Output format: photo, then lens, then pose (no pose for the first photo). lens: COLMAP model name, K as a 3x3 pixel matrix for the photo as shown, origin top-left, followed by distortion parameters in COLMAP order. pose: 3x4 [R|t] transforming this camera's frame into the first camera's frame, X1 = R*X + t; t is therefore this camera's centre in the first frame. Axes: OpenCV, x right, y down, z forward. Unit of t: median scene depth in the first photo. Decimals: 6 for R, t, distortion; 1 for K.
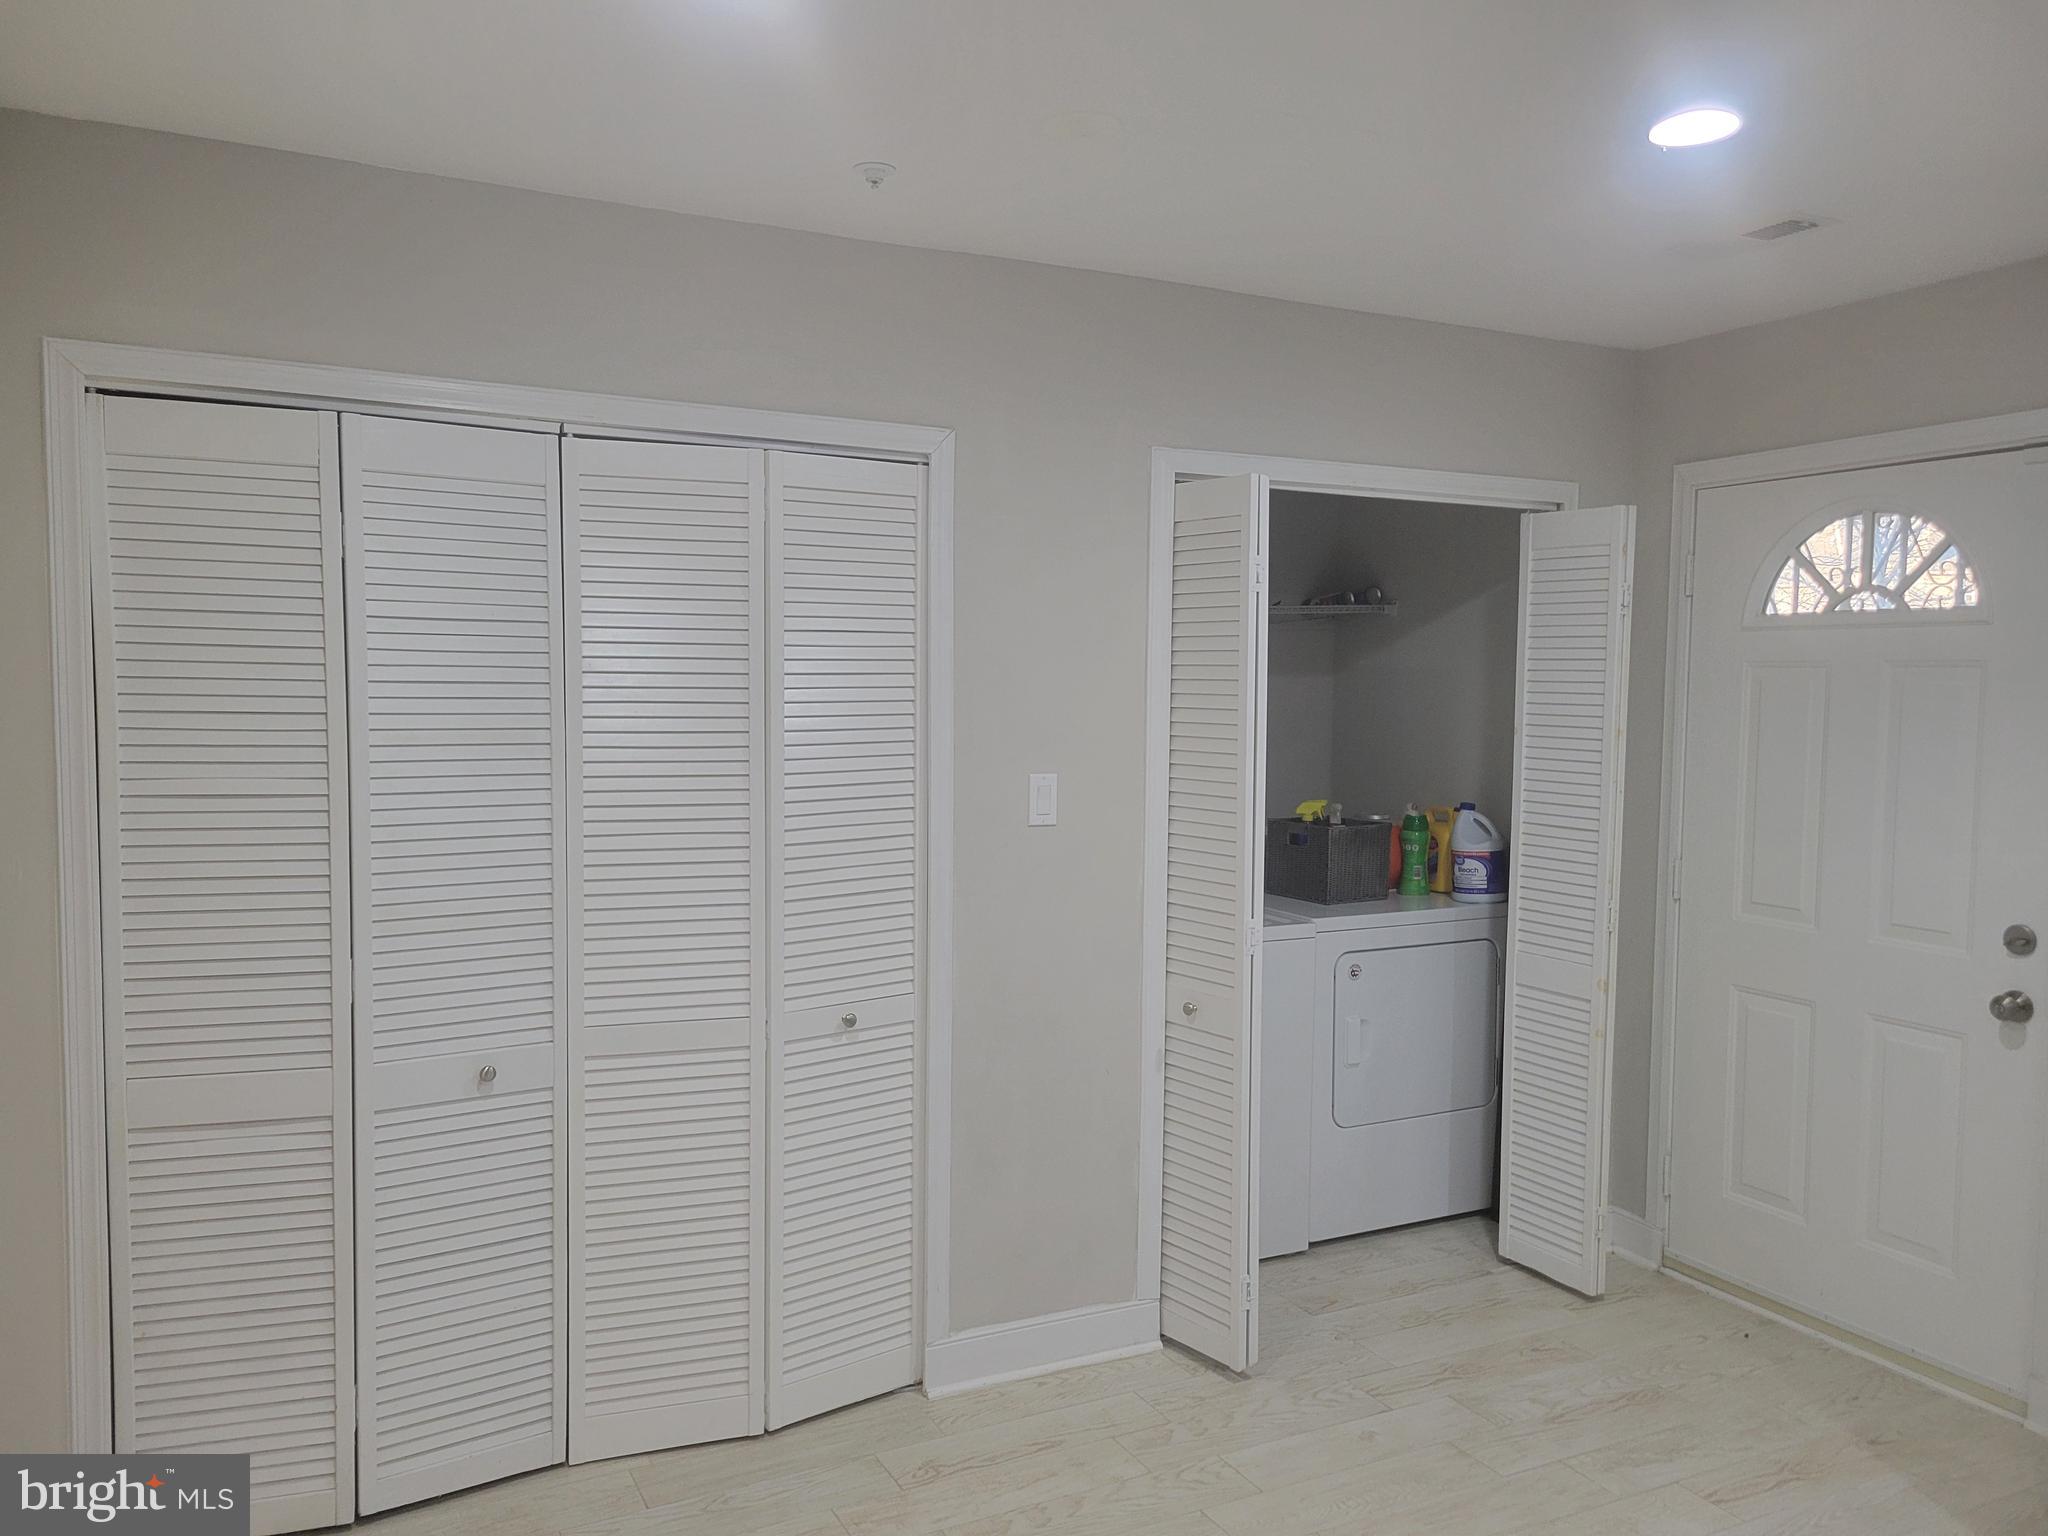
lens RADIAL K [[1530.5, 0, 1031.4], [0, 1530.5, 808.0], [0, 0, 1]] dist [0.027346, -0.001958]
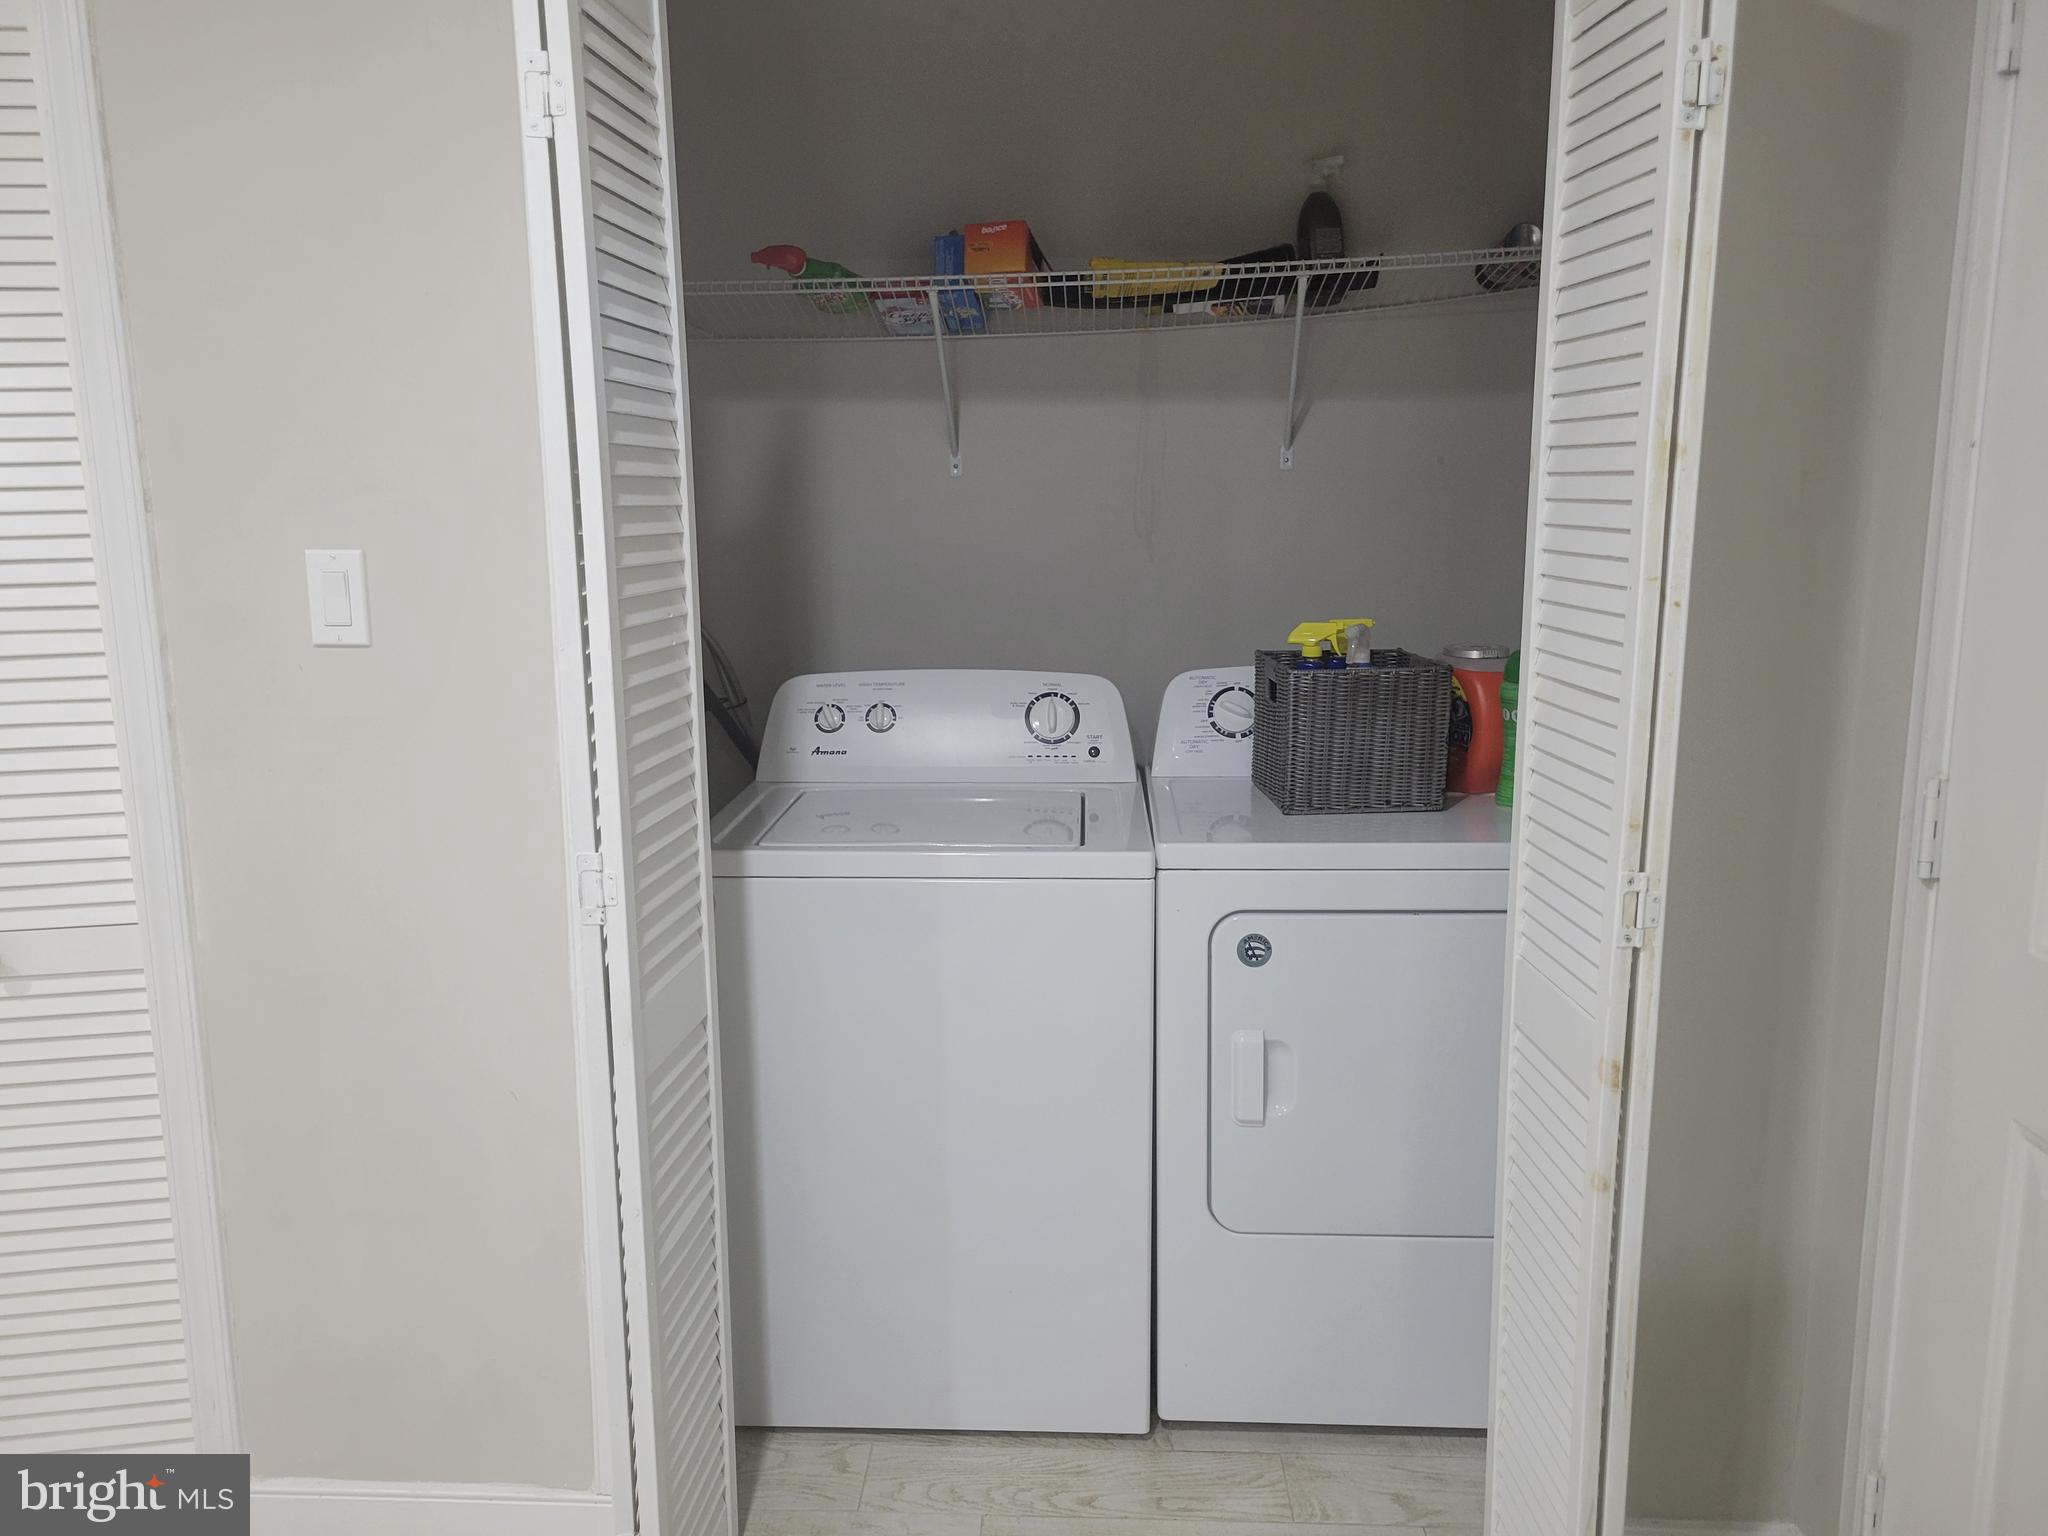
lens RADIAL K [[1530.5, 0, 1031.4], [0, 1530.5, 808.0], [0, 0, 1]] dist [0.027346, -0.001958]
pose [[0.878586, 0.078922, -0.471018, 0.386850], [-0.023125, 0.992125, 0.123101, -0.003421], [0.477024, -0.097262, 0.873492, 0.512757]]
